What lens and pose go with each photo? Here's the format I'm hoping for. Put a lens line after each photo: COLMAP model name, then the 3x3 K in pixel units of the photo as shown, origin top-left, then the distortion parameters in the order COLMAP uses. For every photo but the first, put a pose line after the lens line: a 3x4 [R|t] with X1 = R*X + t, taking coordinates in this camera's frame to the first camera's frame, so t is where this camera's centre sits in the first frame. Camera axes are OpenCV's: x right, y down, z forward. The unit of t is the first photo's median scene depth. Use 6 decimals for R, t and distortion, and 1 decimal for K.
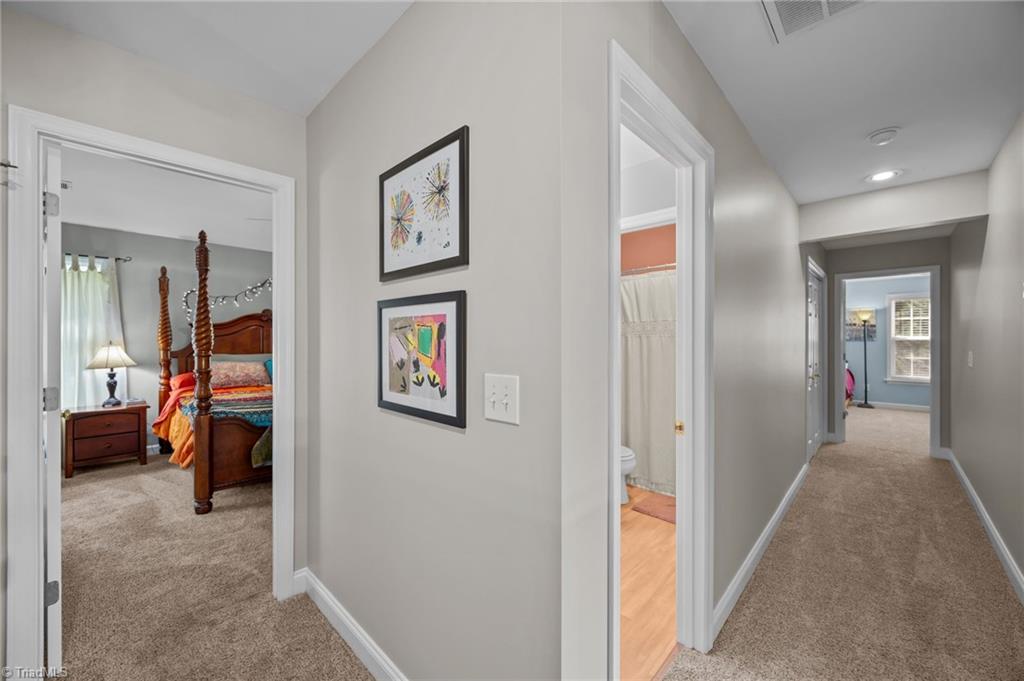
lens RADIAL K [[391.0, 0, 511.5], [0, 391.0, 342.7], [0, 0, 1]] dist [0.000965, -0.000554]
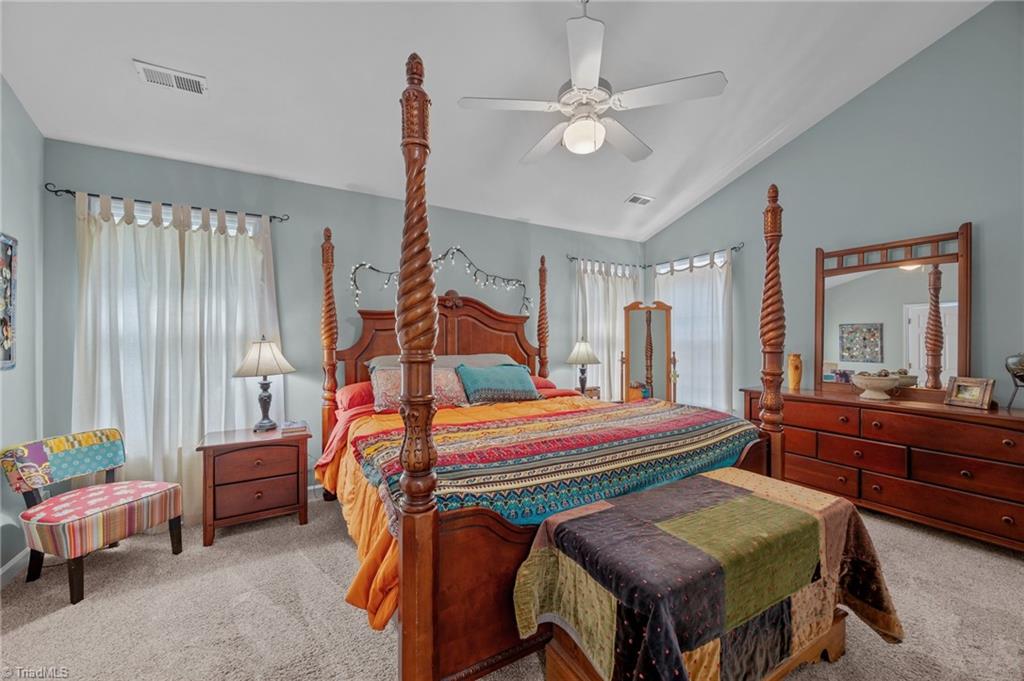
lens RADIAL K [[391.0, 0, 514.1], [0, 391.0, 344.7], [0, 0, 1]] dist [0.000965, -0.000554]
pose [[0.963360, -0.001372, -0.268210, -0.419046], [0.002144, 0.999994, 0.002585, 0.010486], [0.268205, -0.003066, 0.963357, 0.457718]]
